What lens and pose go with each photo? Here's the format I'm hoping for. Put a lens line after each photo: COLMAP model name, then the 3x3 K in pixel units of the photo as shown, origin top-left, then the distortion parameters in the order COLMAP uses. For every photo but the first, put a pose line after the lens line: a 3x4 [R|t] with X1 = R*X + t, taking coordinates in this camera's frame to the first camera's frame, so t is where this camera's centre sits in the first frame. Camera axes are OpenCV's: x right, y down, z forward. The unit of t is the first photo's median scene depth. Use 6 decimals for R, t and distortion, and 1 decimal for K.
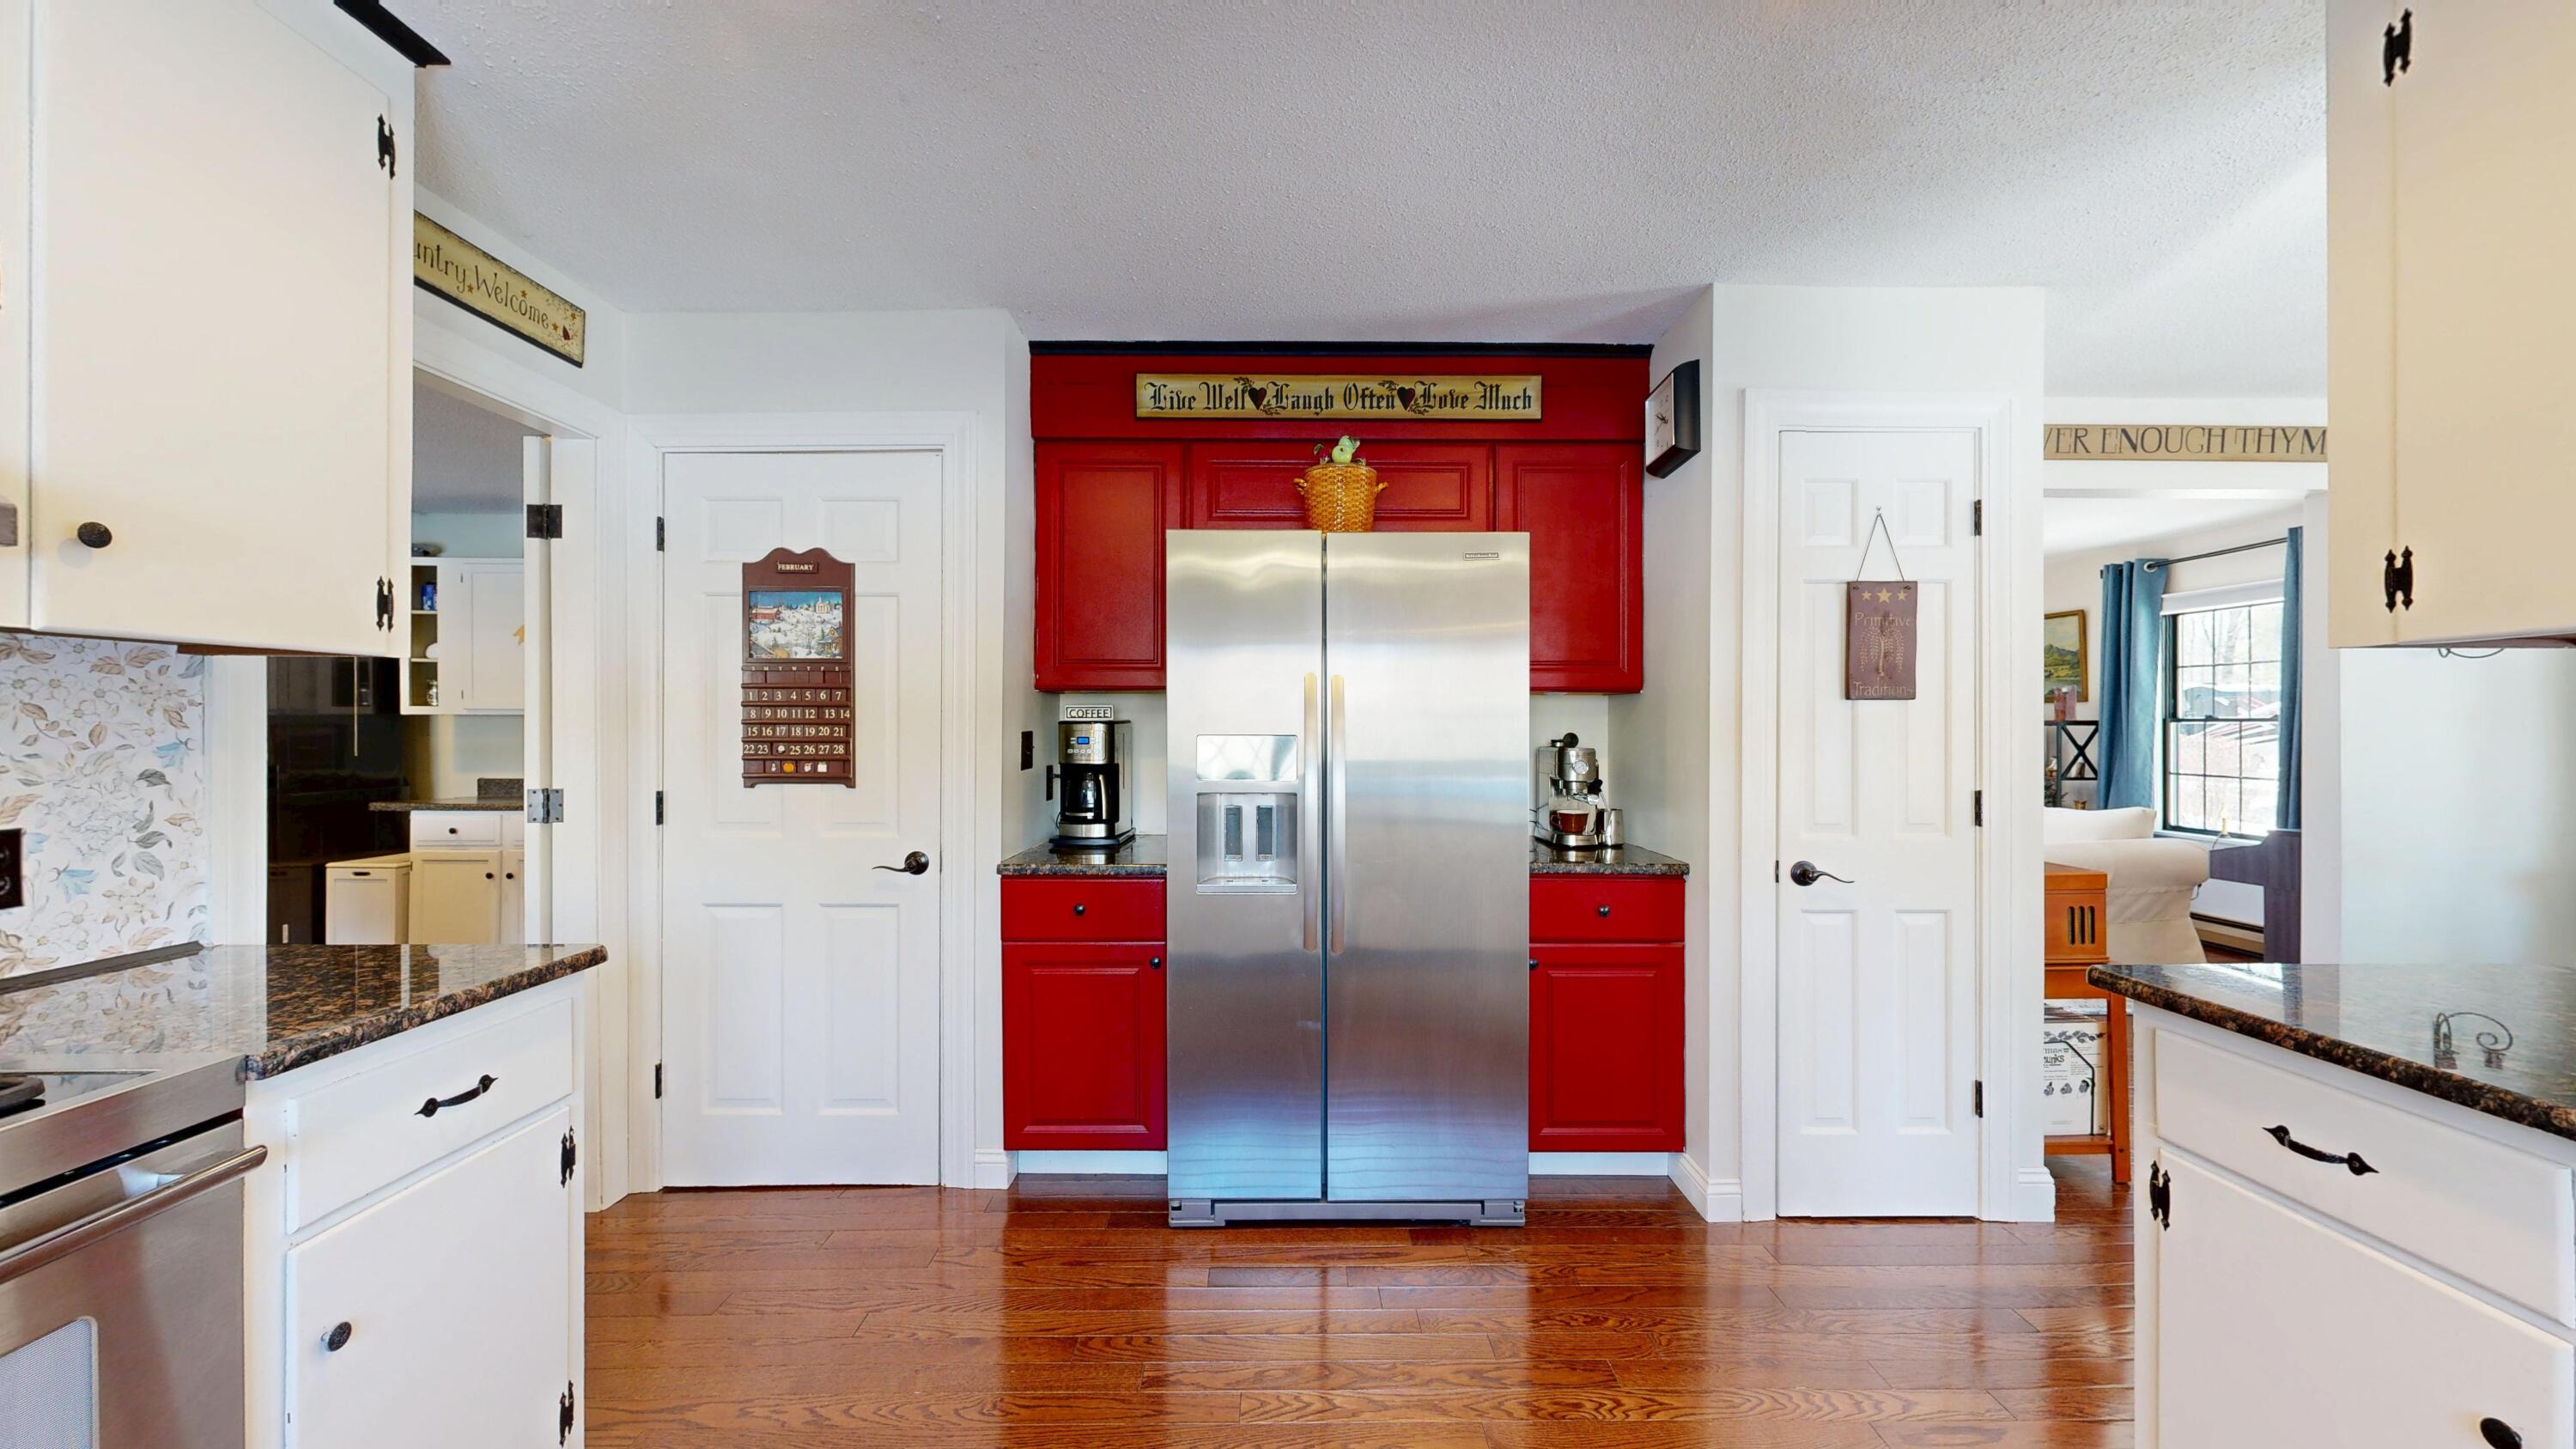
lens RADIAL K [[945.0, 0, 1288.0], [0, 945.0, 724.5], [0, 0, 1]] dist [0.000747, -0.000056]
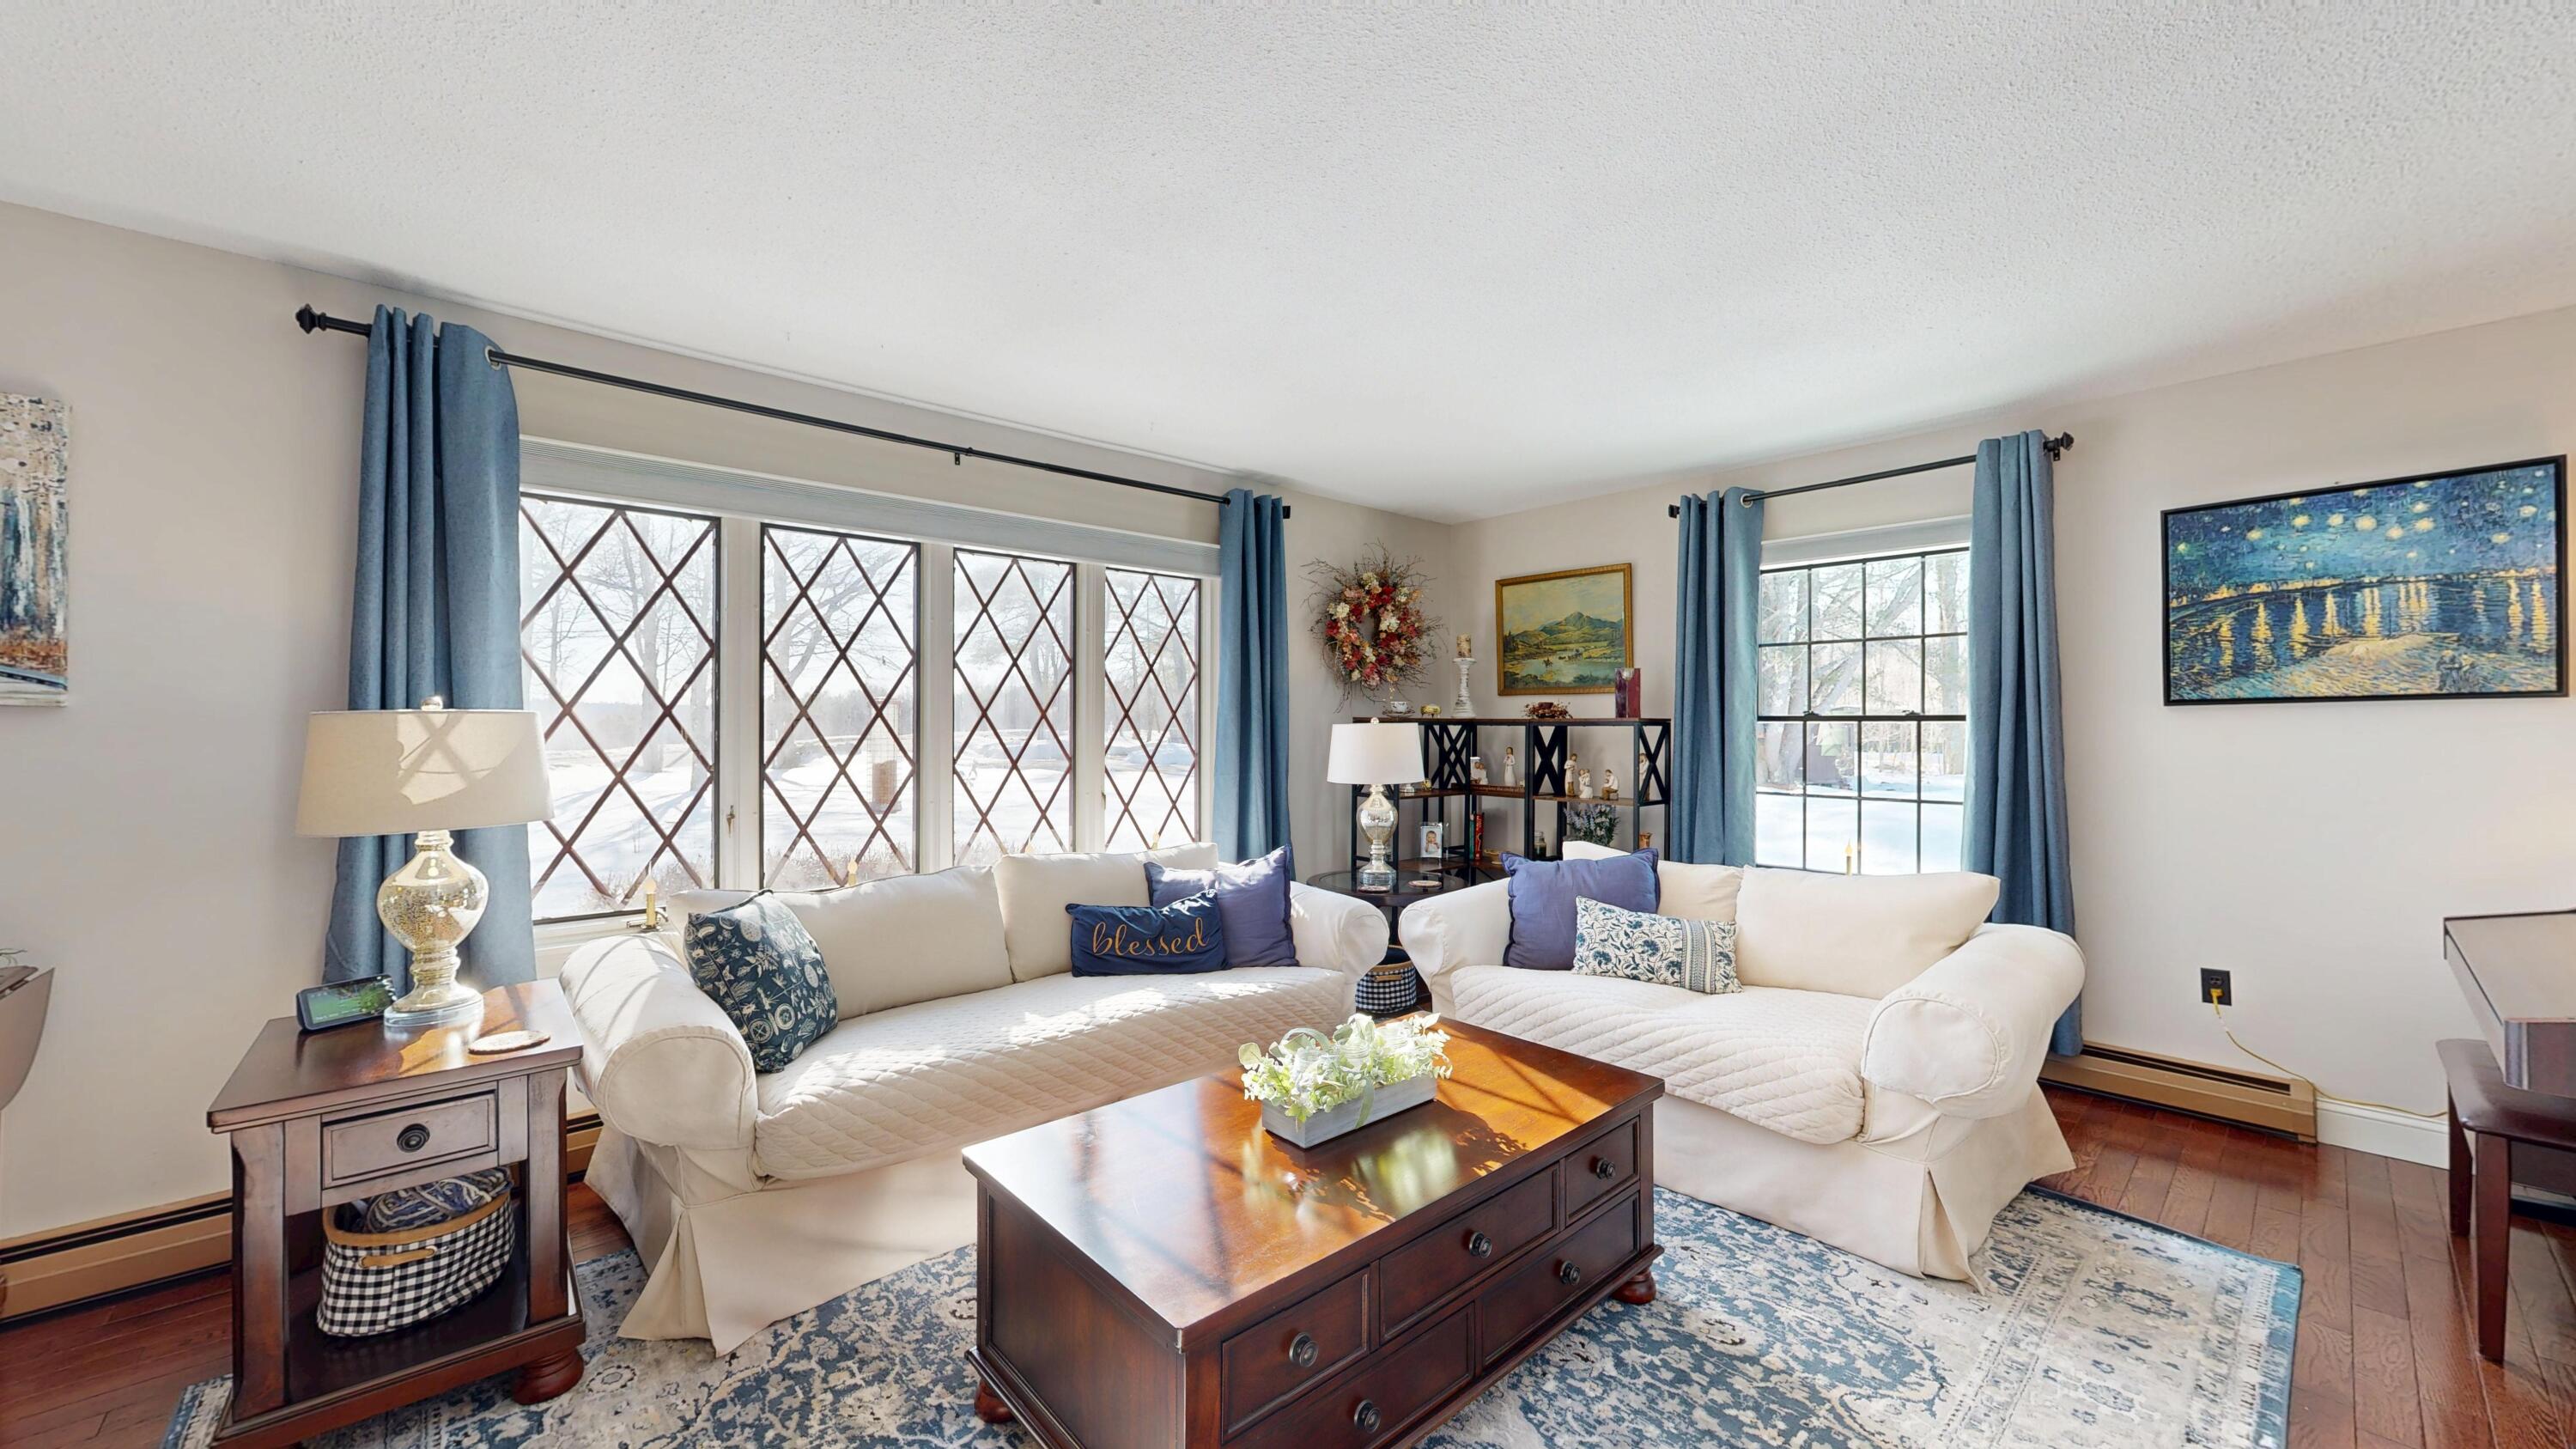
lens RADIAL K [[945.0, 0, 1288.0], [0, 945.0, 724.5], [0, 0, 1]] dist [0.000747, -0.000056]
pose [[0.747493, -0.001070, 0.664269, 0.185252], [-0.000521, 0.999997, 0.002197, -0.001195], [-0.664270, -0.001988, 0.747490, 0.679162]]
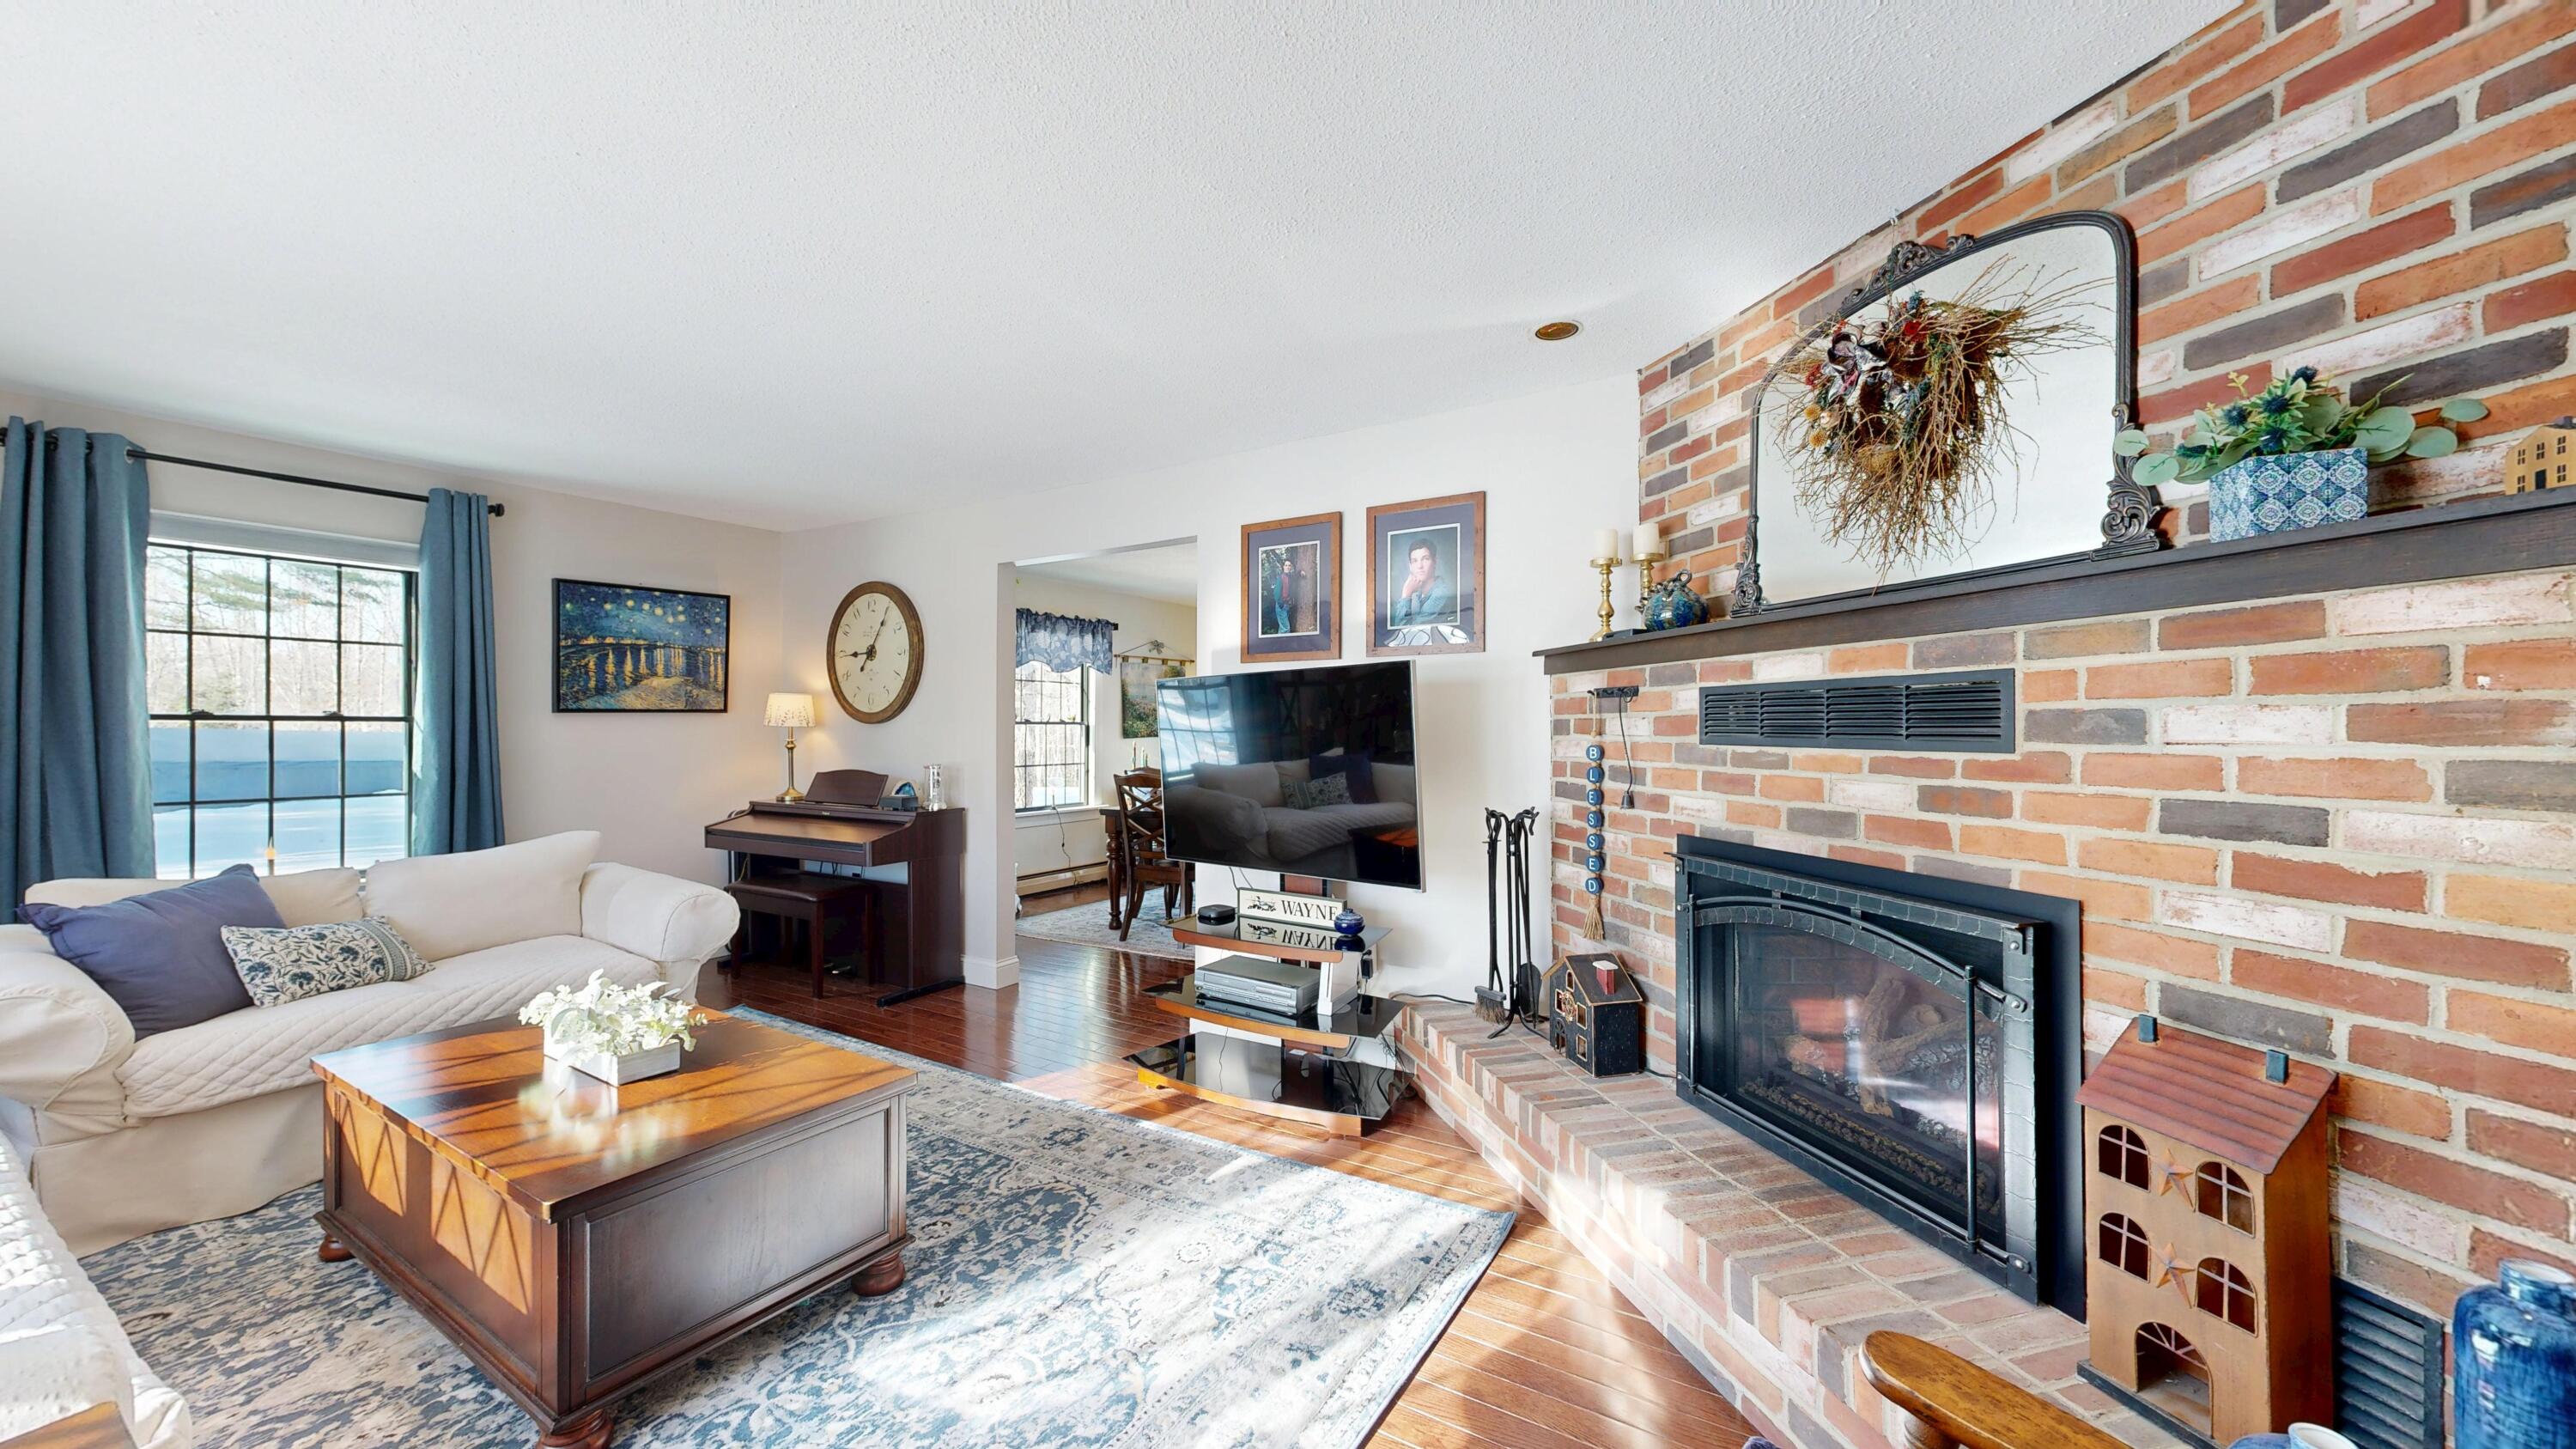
lens RADIAL K [[945.0, 0, 1288.0], [0, 945.0, 724.5], [0, 0, 1]] dist [0.000747, -0.000056]
pose [[-0.847119, -0.000316, 0.531403, -0.007160], [-0.004352, 0.999970, -0.006343, 0.001139], [-0.531386, -0.007685, -0.847095, 1.080786]]
